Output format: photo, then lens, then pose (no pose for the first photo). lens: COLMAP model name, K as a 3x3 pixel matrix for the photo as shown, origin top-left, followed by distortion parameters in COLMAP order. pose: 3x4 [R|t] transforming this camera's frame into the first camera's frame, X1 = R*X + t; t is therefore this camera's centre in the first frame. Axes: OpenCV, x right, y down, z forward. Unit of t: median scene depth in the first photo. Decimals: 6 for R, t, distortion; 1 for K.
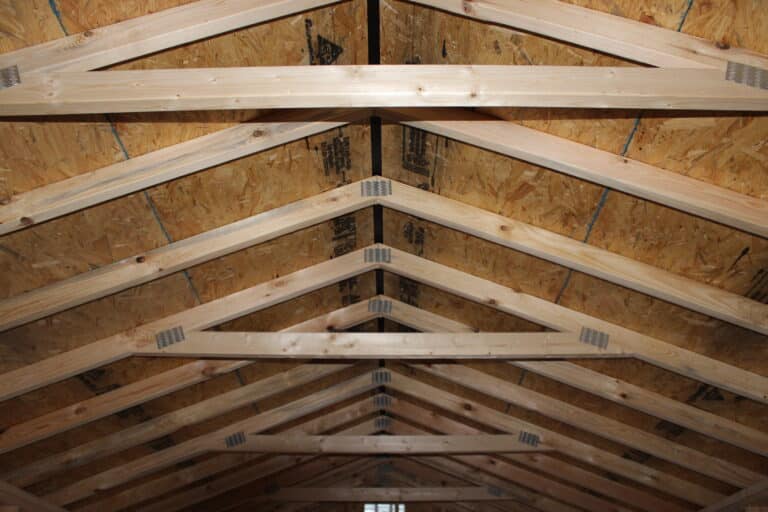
lens RADIAL K [[658.5, 0, 378.9], [0, 658.5, 259.5], [0, 0, 1]] dist [-0.116529, 0.059268]
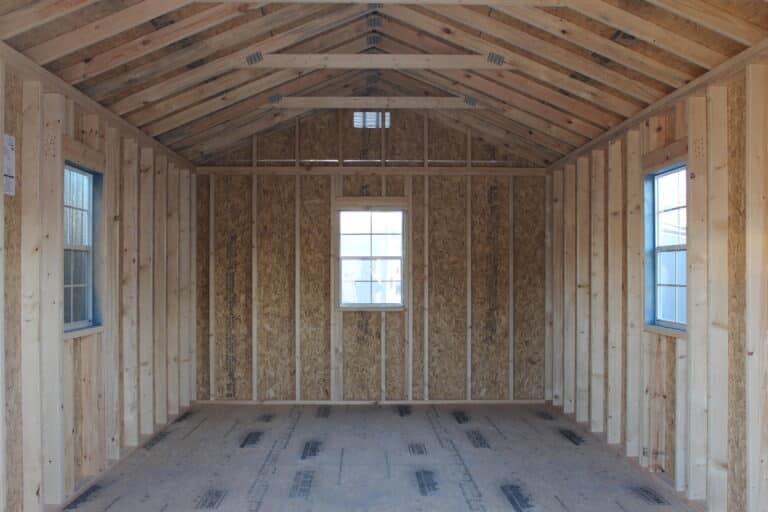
lens RADIAL K [[811.3, 0, 386.8], [0, 811.3, 263.4], [0, 0, 1]] dist [-0.012393, 0.000000]
pose [[0.999269, -0.003215, 0.038103, -0.029084], [-0.016890, 0.856876, 0.515246, -0.158079], [-0.034306, -0.515513, 0.856195, -0.440979]]
